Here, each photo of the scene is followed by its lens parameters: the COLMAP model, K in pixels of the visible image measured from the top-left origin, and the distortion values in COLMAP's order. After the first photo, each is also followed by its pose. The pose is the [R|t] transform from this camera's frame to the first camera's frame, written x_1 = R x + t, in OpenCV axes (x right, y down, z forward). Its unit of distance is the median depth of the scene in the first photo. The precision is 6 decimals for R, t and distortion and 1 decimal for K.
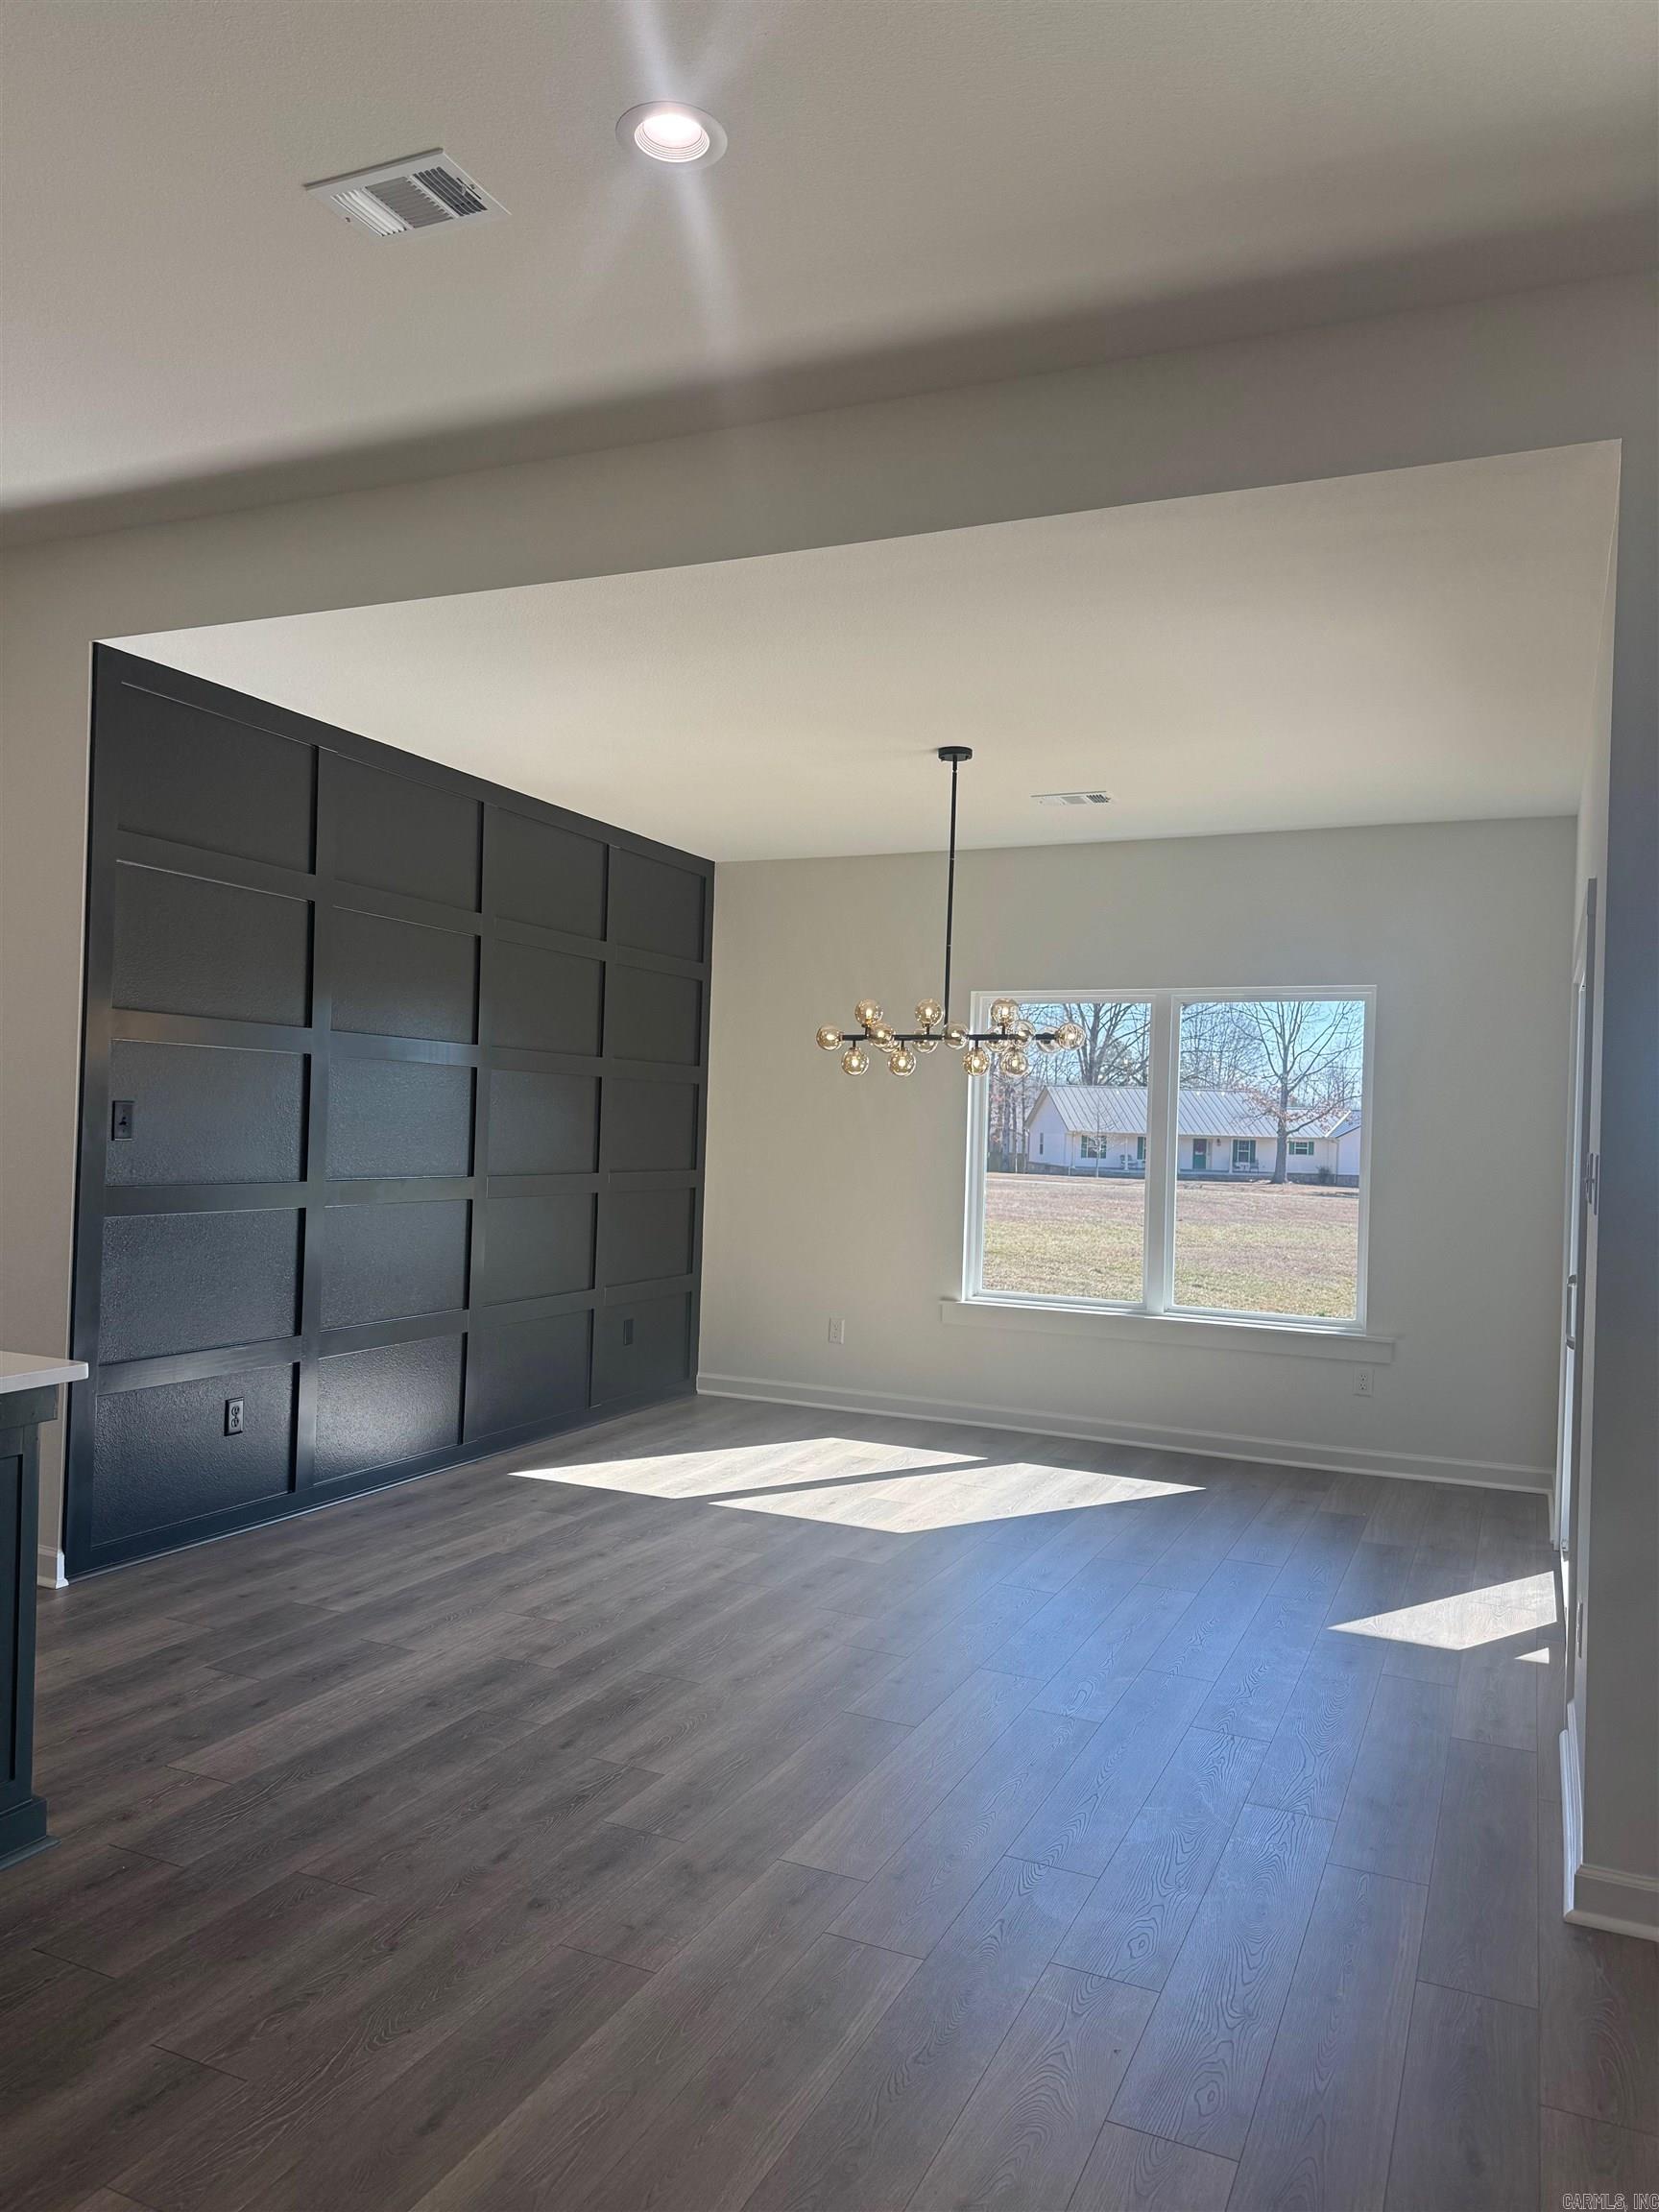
lens RADIAL K [[1548.2, 0, 824.2], [0, 1548.2, 1111.4], [0, 0, 1]] dist [0.044435, -0.050345]
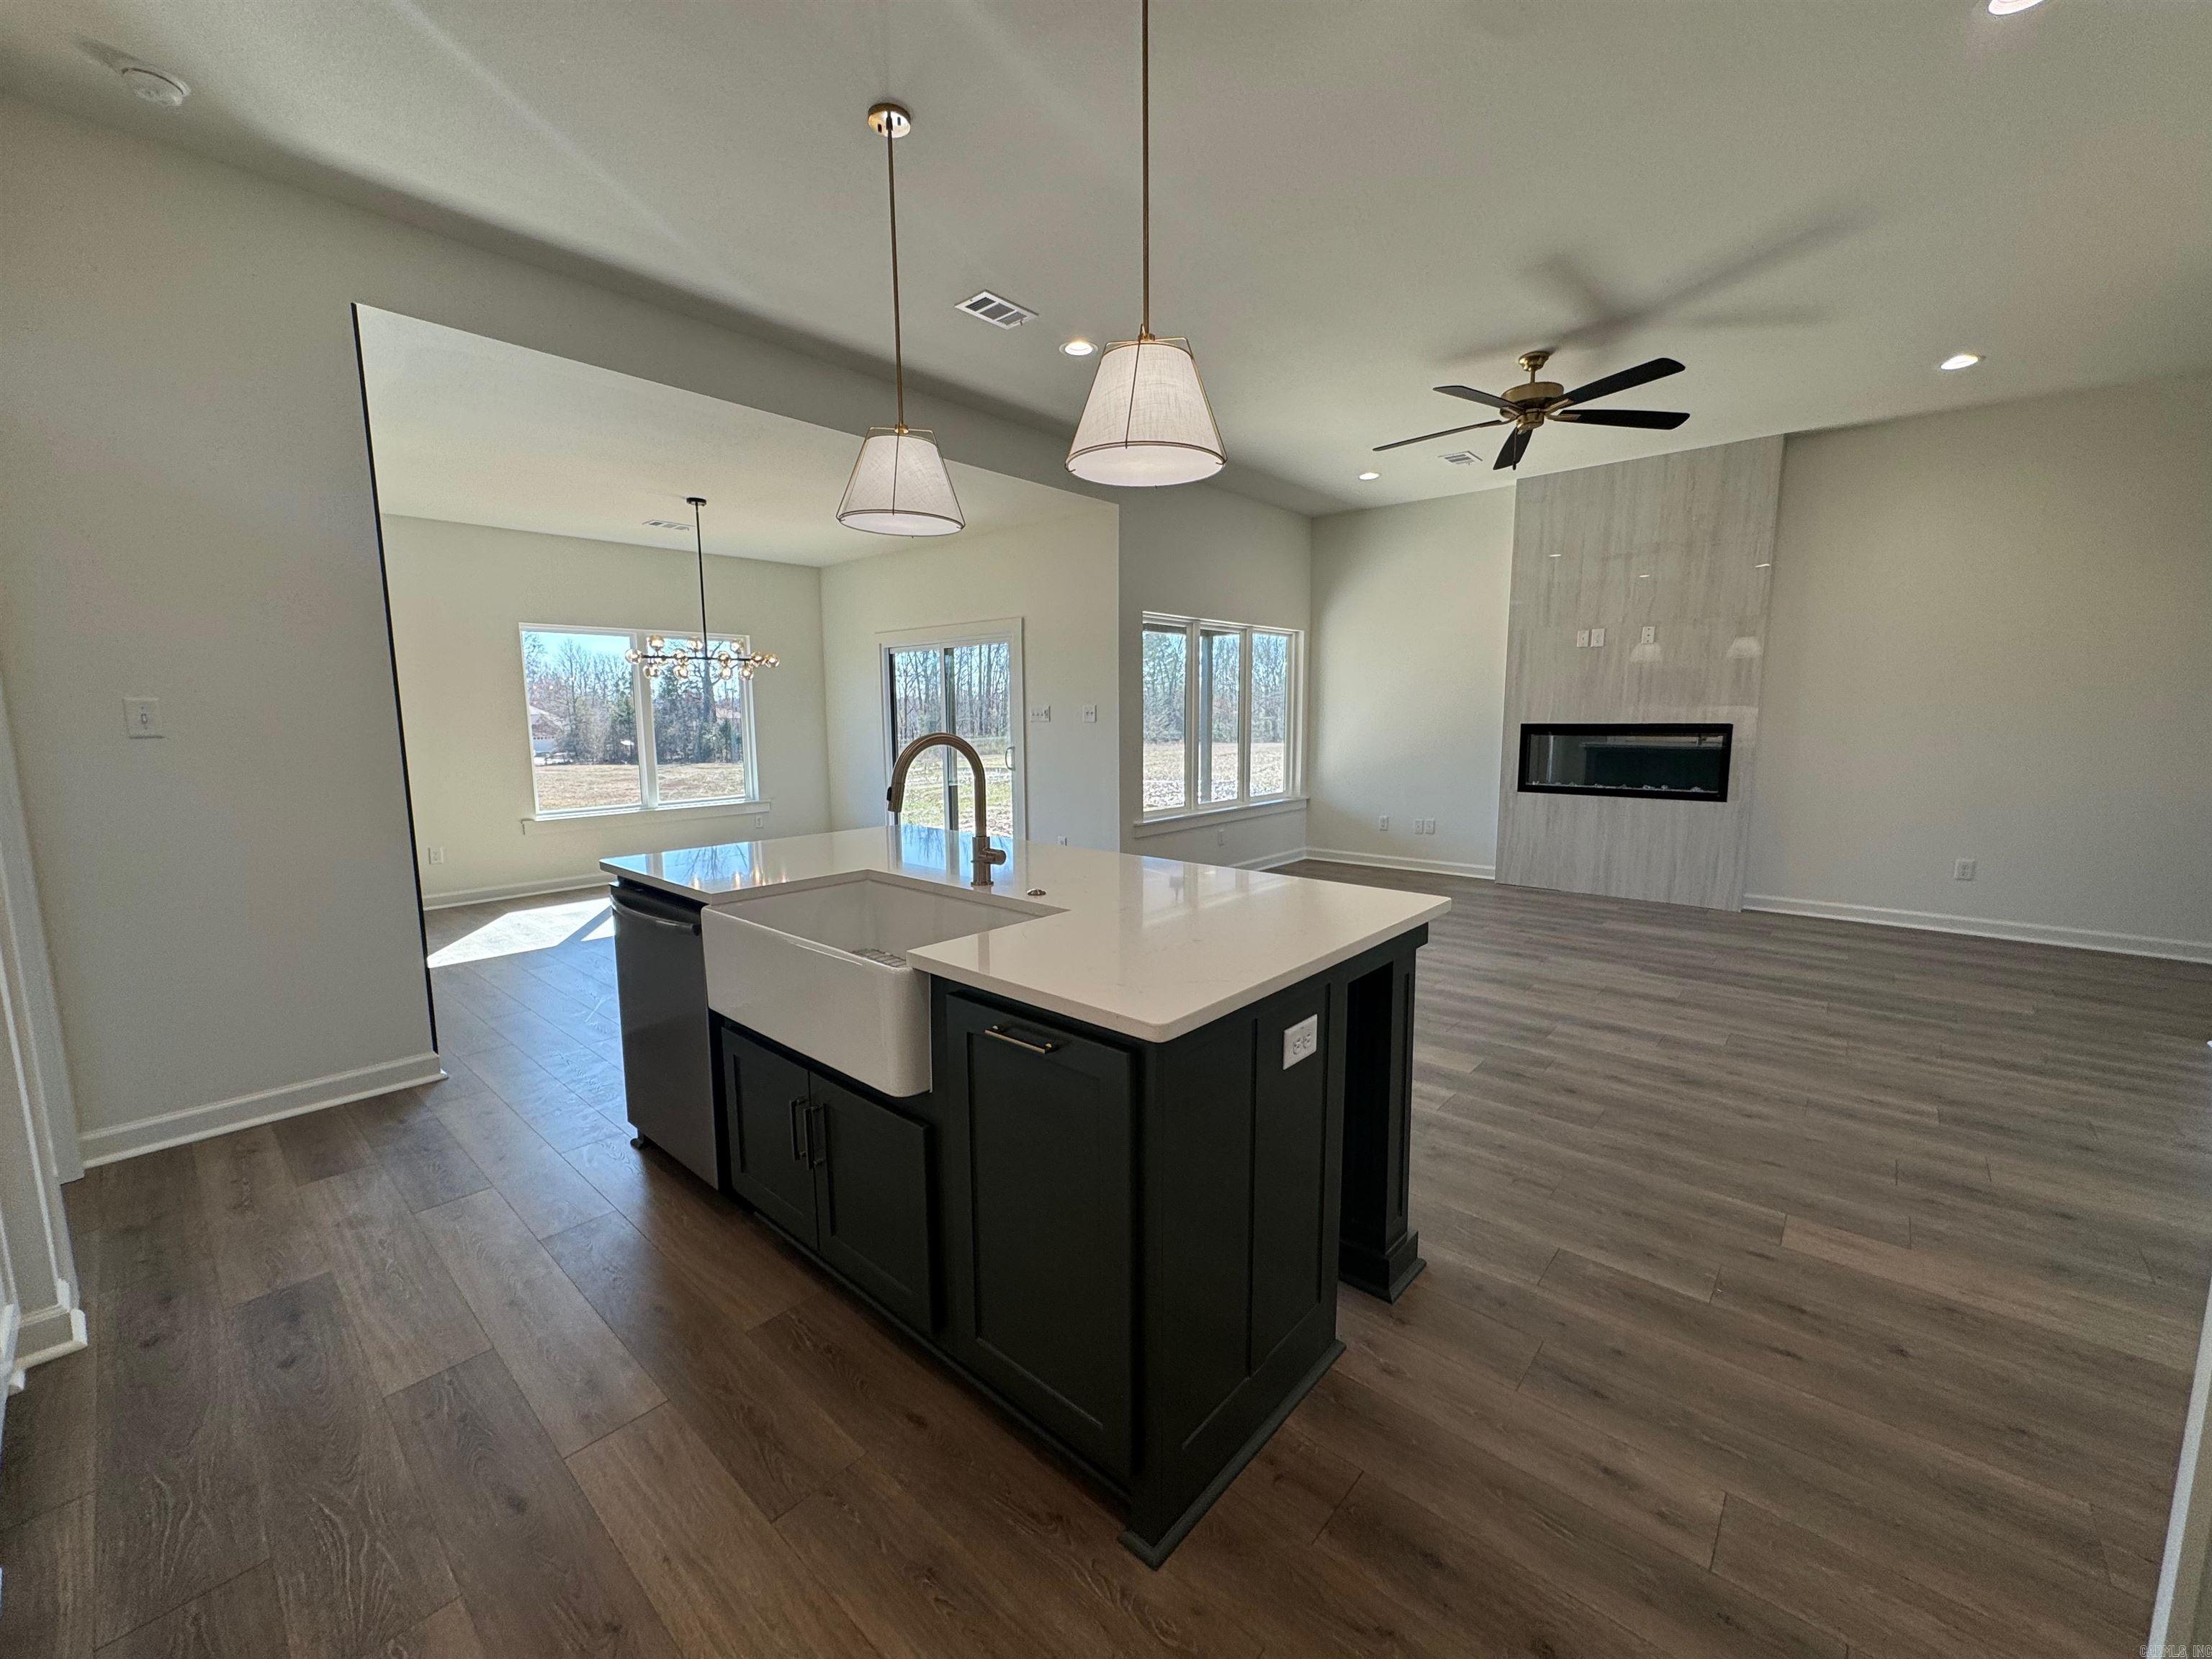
lens RADIAL K [[887.1, 0, 1104.2], [0, 887.1, 830.2], [0, 0, 1]] dist [-0.004594, 0.001368]
pose [[0.290514, -0.160141, 0.943375, -0.818804], [0.016952, 0.986603, 0.162258, -0.008422], [-0.956720, -0.031146, 0.289337, 0.226531]]
